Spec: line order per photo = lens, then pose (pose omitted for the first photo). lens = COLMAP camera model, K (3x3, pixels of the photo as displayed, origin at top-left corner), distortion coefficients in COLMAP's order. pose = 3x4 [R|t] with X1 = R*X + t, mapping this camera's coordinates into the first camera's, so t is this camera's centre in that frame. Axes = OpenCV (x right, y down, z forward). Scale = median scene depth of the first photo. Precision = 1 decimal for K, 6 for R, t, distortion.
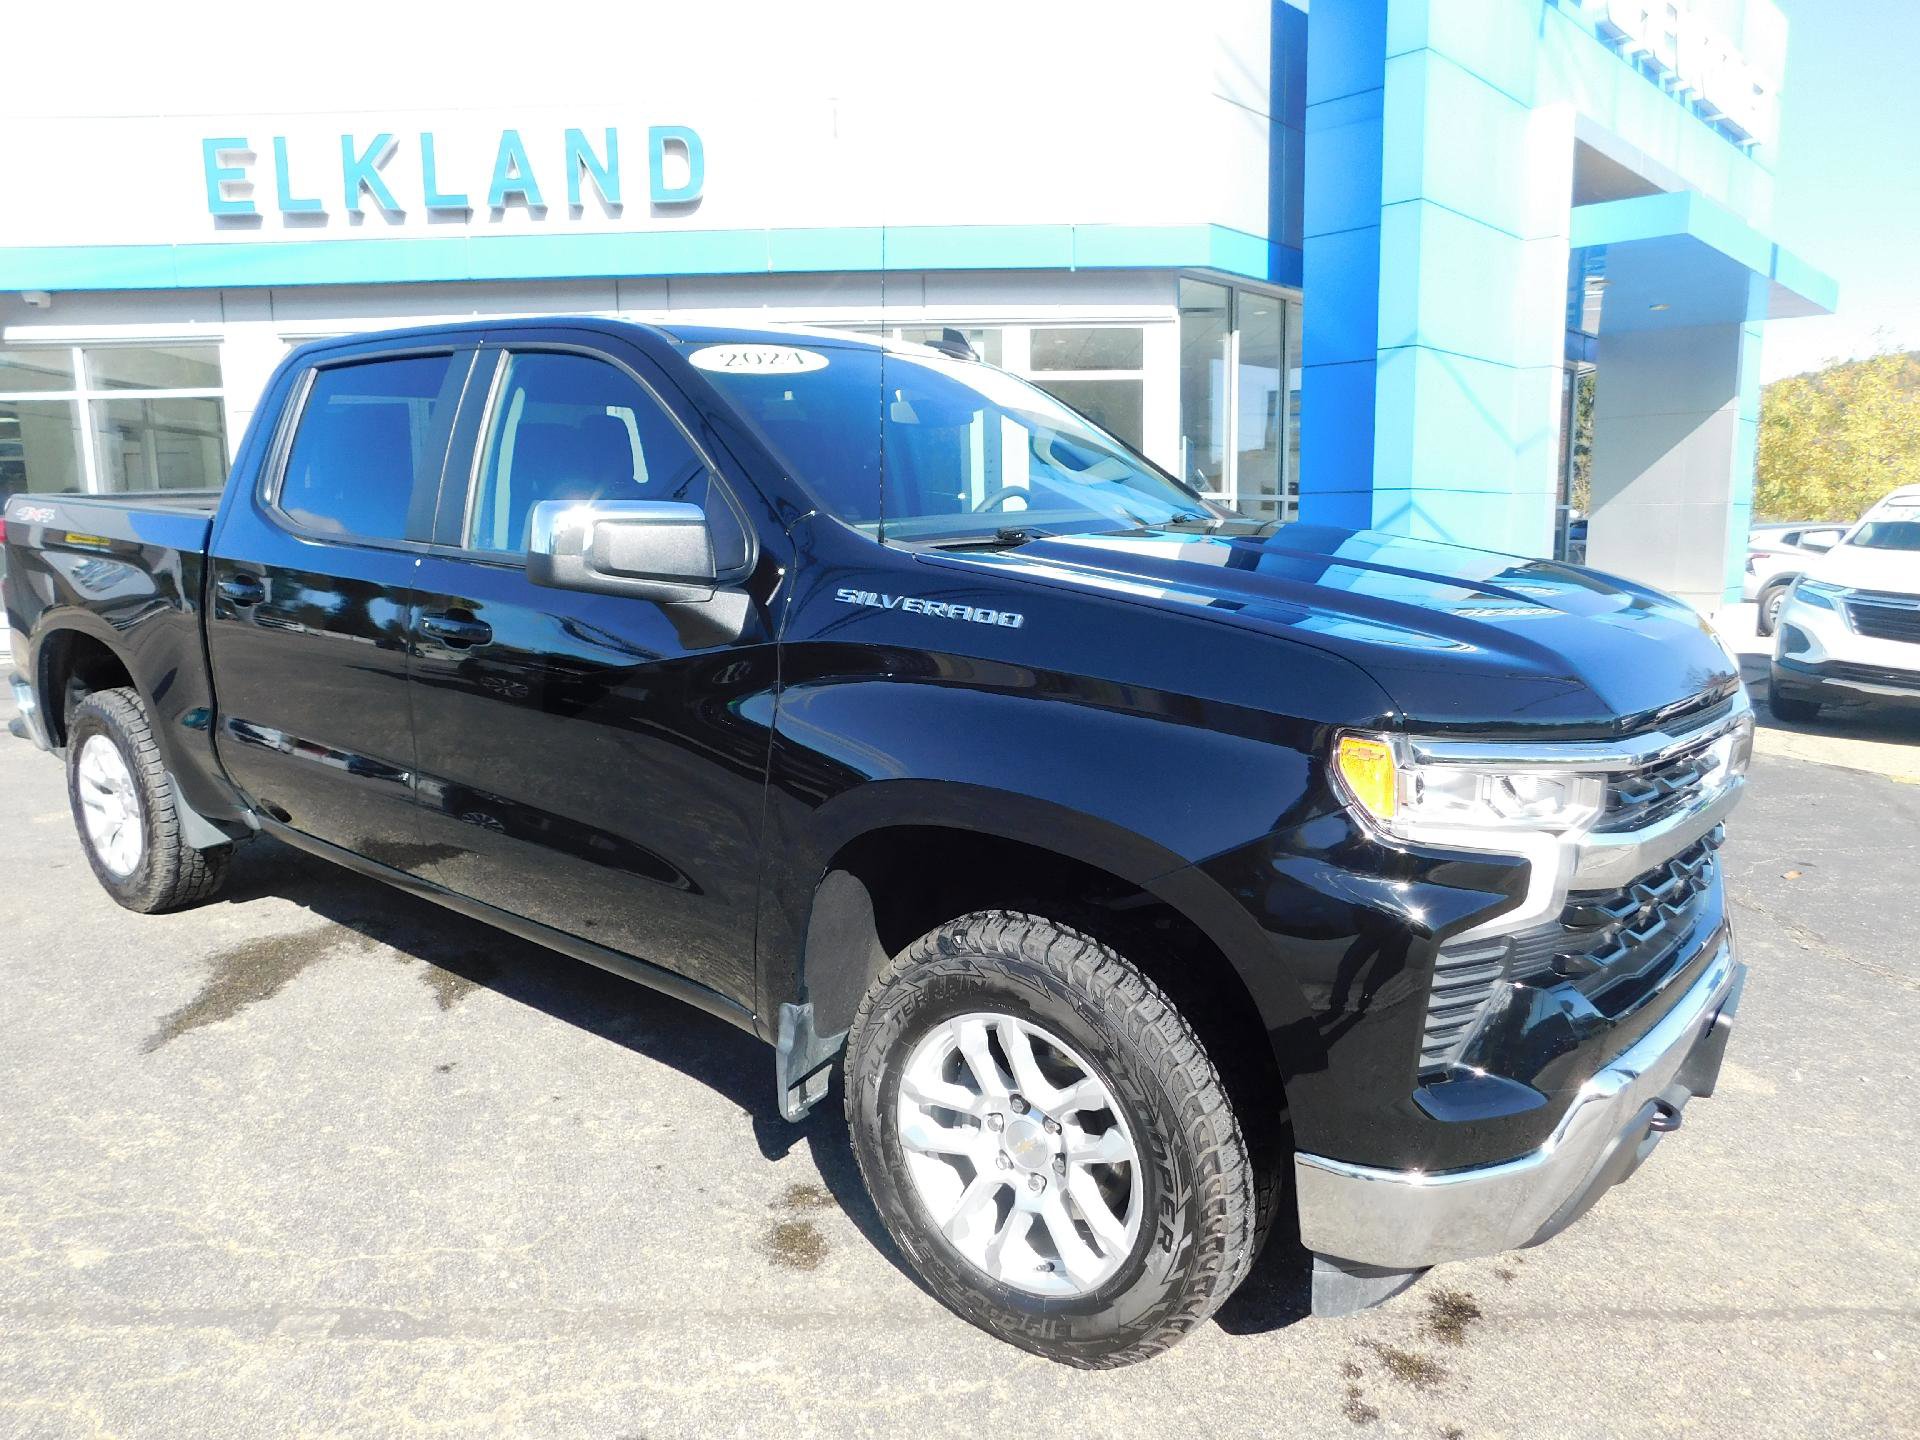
lens RADIAL K [[1270.0, 0, 960.0], [0, 1270.0, 720.0], [0, 0, 1]] dist [-0.073024, 0.062132]
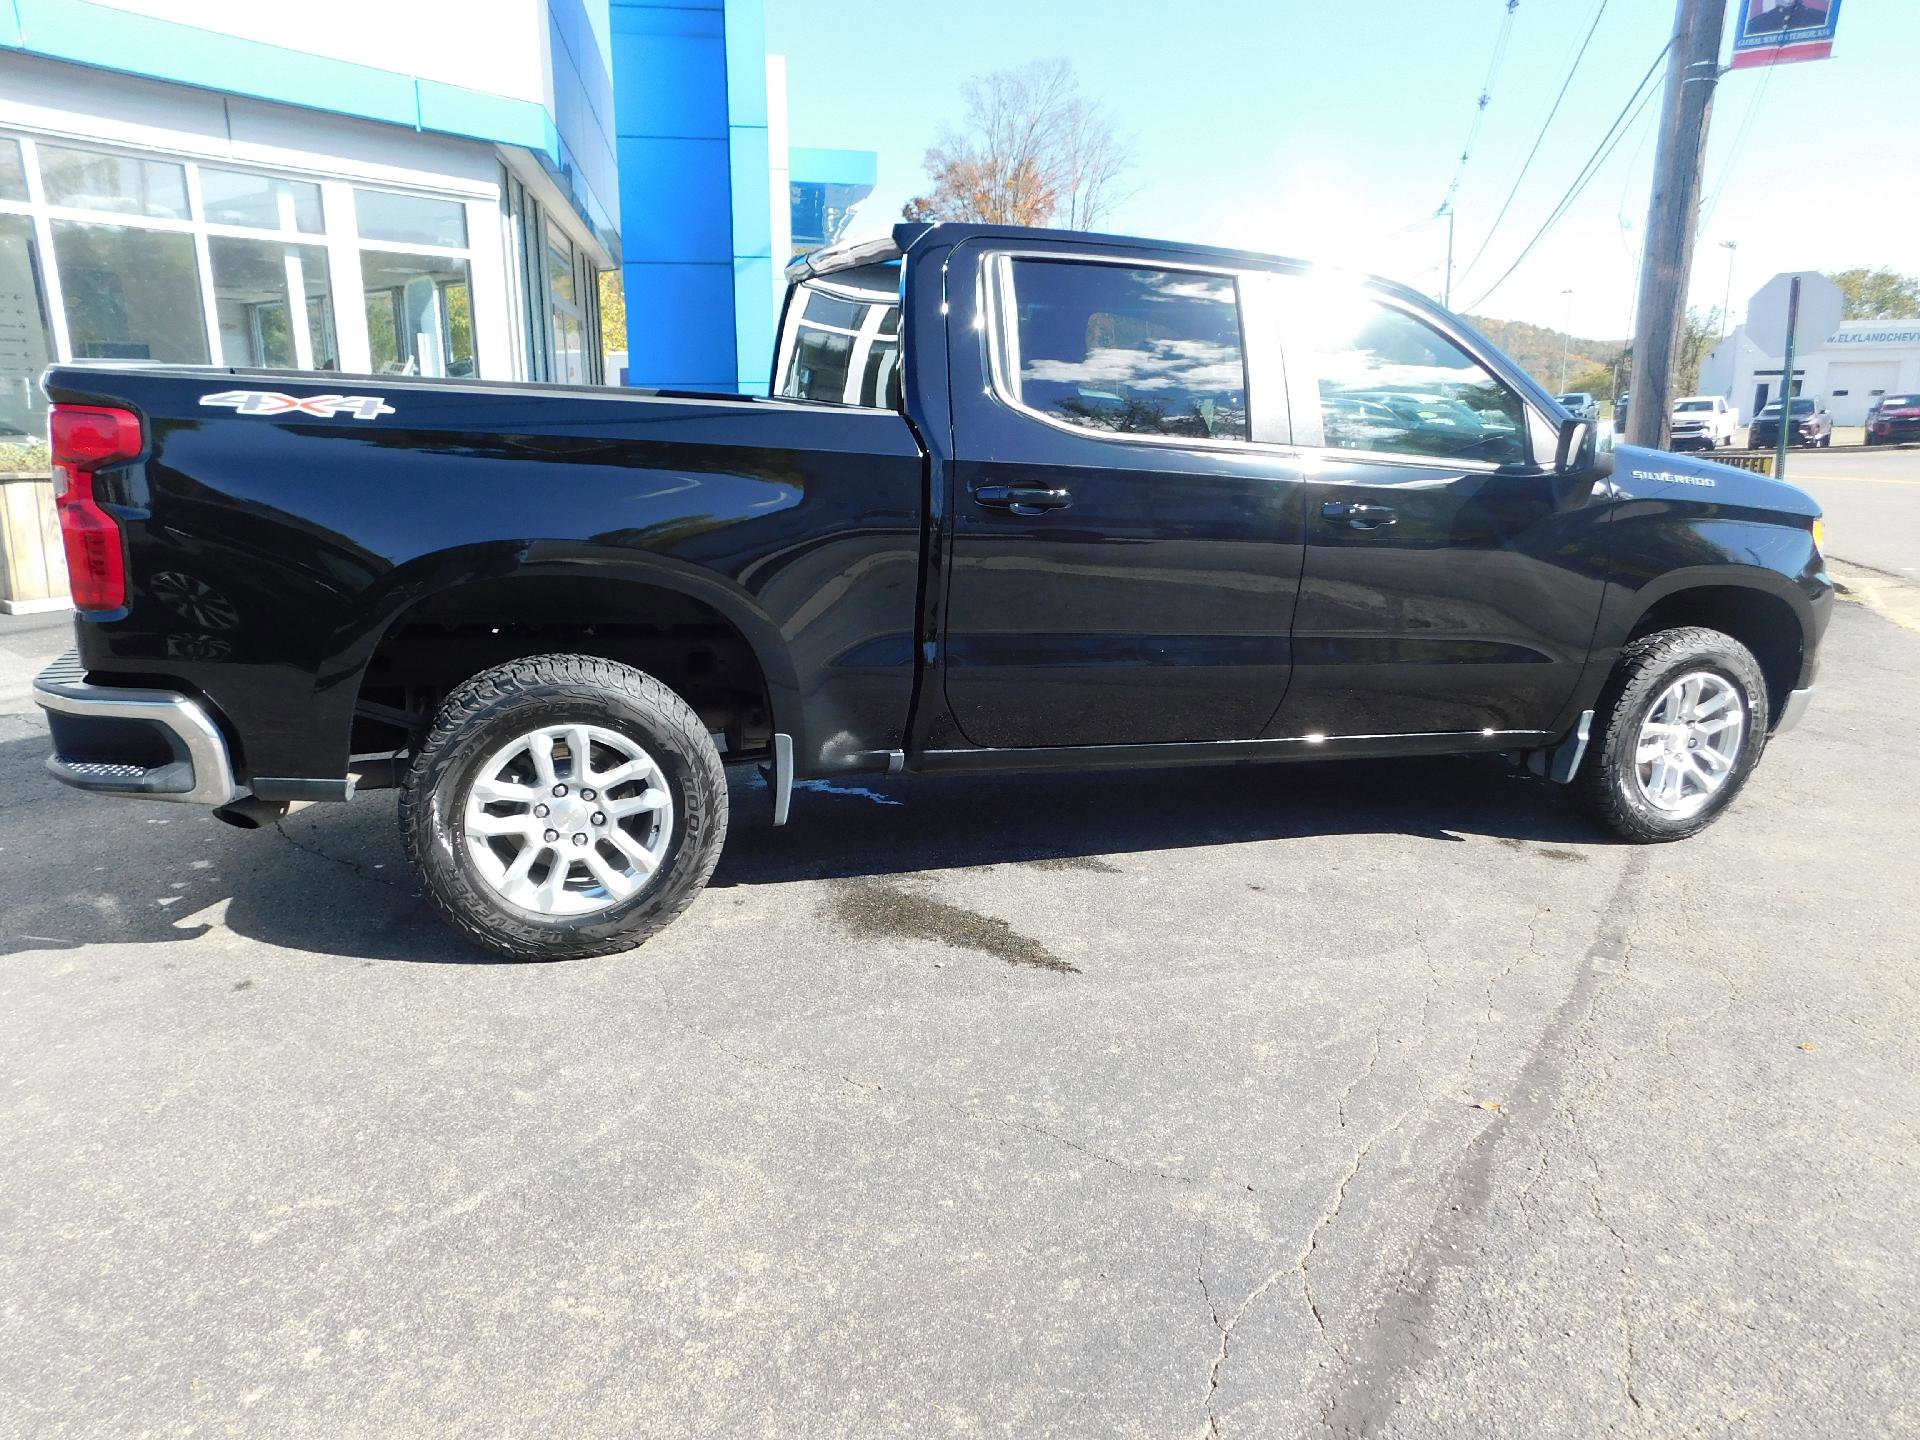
lens RADIAL K [[1270.0, 0, 960.0], [0, 1270.0, 720.0], [0, 0, 1]] dist [-0.073024, 0.062132]
pose [[0.560360, -0.192606, 0.805543, -0.502698], [0.118247, 0.981227, 0.152355, -0.032500], [-0.819765, 0.009880, 0.572615, 0.177803]]
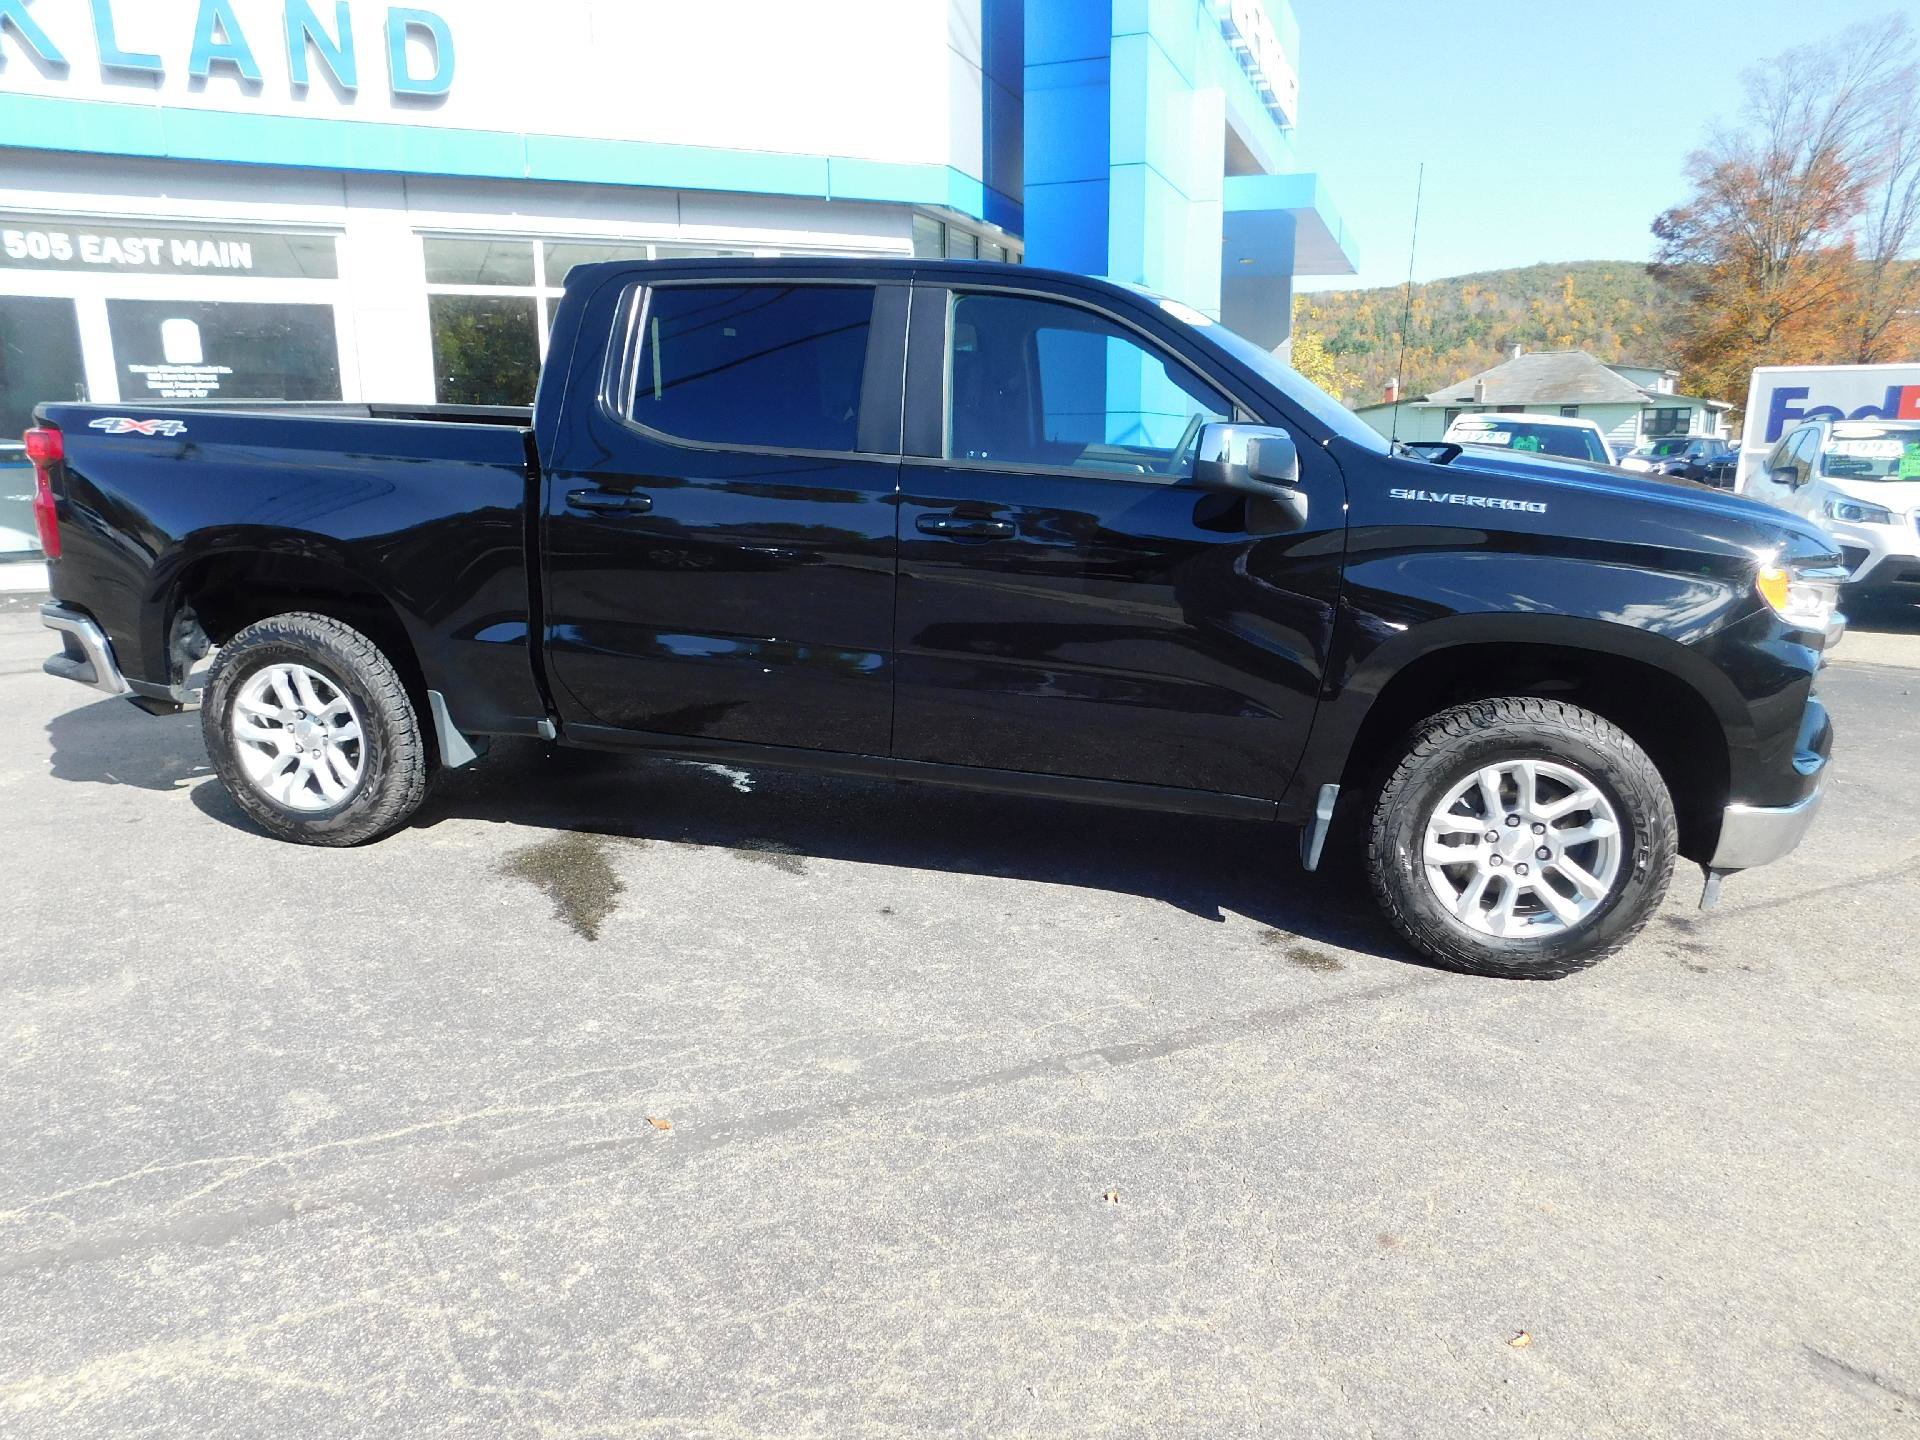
lens RADIAL K [[1270.0, 0, 960.0], [0, 1270.0, 720.0], [0, 0, 1]] dist [-0.073024, 0.062132]
pose [[0.916210, -0.082983, 0.392011, -0.263770], [0.057987, 0.995481, 0.075200, 0.005425], [-0.396480, -0.046167, 0.916882, -0.032945]]
